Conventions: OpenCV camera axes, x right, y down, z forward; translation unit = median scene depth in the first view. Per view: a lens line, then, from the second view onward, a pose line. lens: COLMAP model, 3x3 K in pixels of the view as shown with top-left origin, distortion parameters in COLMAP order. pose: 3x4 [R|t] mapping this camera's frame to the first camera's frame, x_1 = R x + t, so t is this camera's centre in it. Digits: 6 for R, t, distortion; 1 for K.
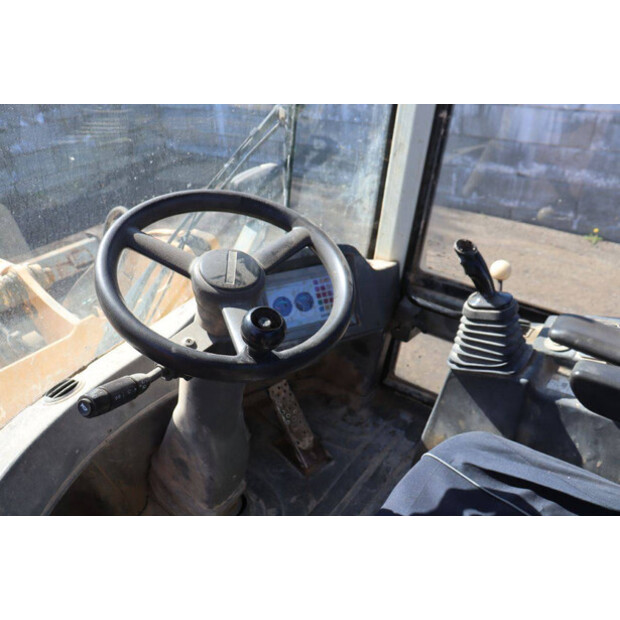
lens RADIAL K [[505.0, 0, 323.7], [0, 505.0, 308.5], [0, 0, 1]] dist [-0.125460, 0.008571]
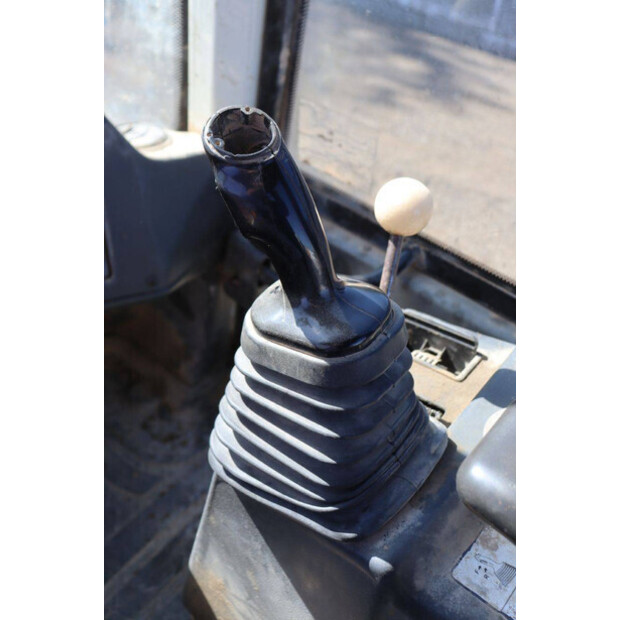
lens RADIAL K [[635.6, 0, 310.0], [0, 635.6, 310.0], [0, 0, 1]] dist [-0.119164, 0.189466]
pose [[0.994641, 0.103090, 0.007803, 0.251002], [-0.102377, 0.971628, 0.213211, -0.081434], [0.014399, -0.212867, 0.976975, 0.460049]]
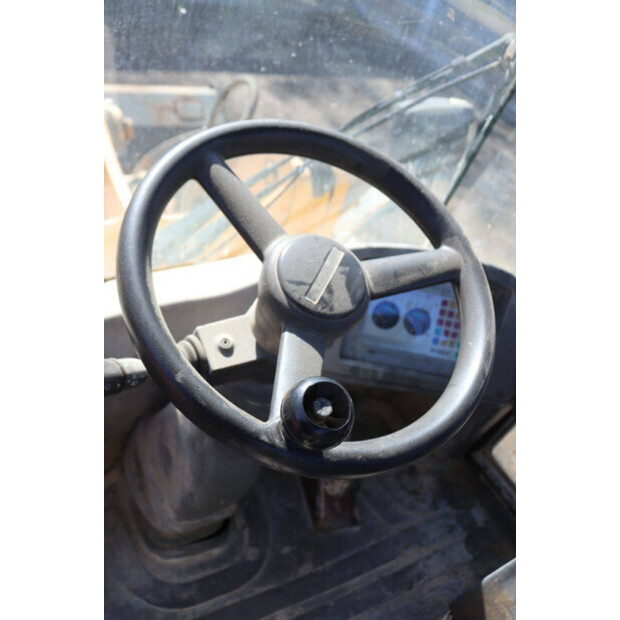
lens RADIAL K [[635.6, 0, 310.0], [0, 635.6, 310.0], [0, 0, 1]] dist [-0.119164, 0.189466]
pose [[0.882281, 0.436253, -0.176815, -0.021910], [-0.416949, 0.898606, 0.136605, -0.085876], [0.218481, -0.046801, 0.974718, 0.117557]]
